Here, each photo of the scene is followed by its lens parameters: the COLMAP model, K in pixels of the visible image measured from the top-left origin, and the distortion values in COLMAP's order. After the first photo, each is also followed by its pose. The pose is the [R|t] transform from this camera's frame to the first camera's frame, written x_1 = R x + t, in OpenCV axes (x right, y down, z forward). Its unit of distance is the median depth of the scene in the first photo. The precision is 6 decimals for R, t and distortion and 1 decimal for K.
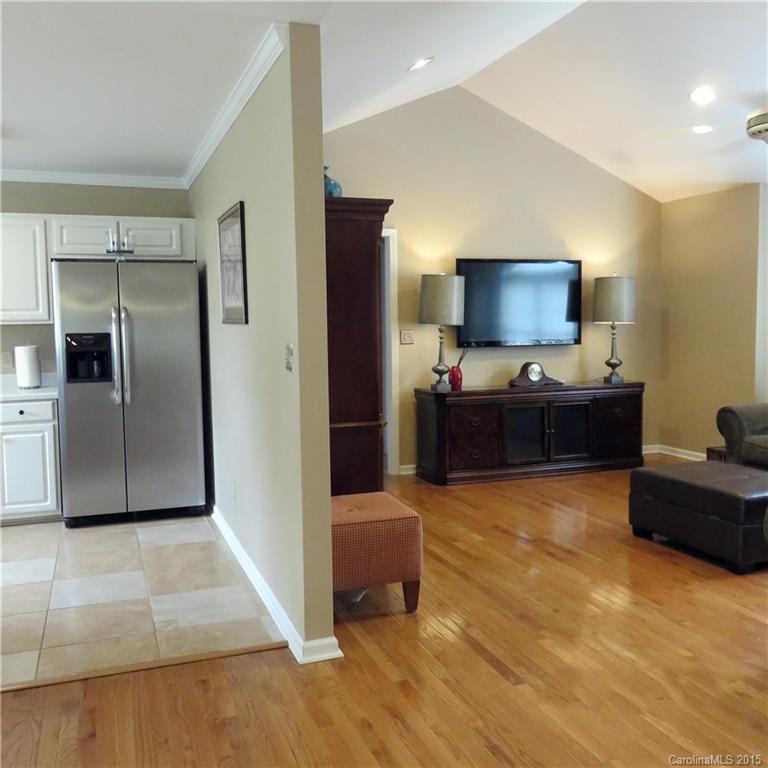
lens RADIAL K [[786.7, 0, 381.8], [0, 786.7, 388.1], [0, 0, 1]] dist [0.001928, 0.000000]
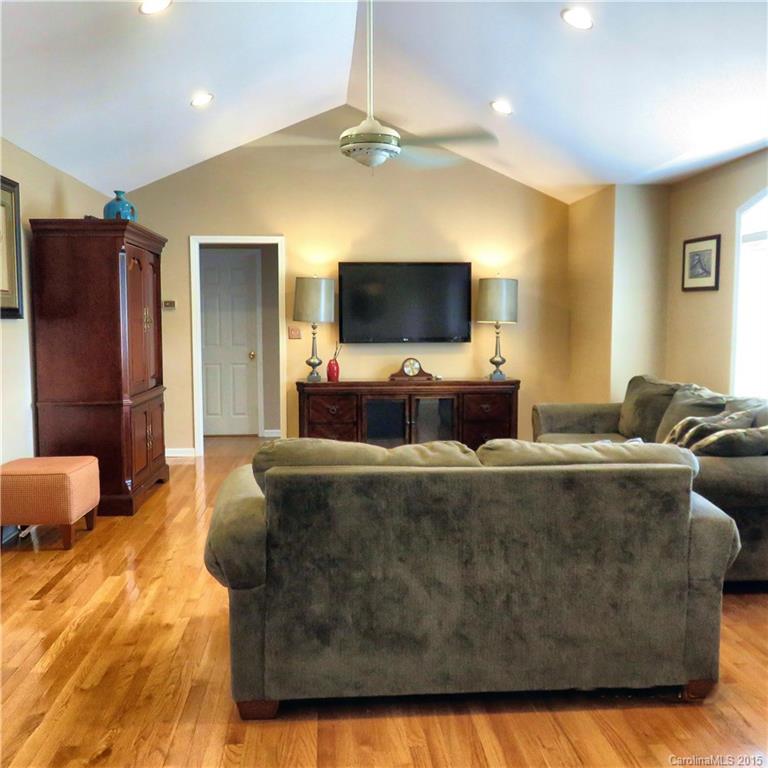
lens RADIAL K [[786.7, 0, 390.8], [0, 786.7, 378.5], [0, 0, 1]] dist [0.001928, 0.000000]
pose [[0.965249, 0.031478, -0.259429, 0.440239], [-0.034340, 0.999389, -0.006506, 0.002830], [0.259066, 0.015189, 0.965740, -0.034785]]
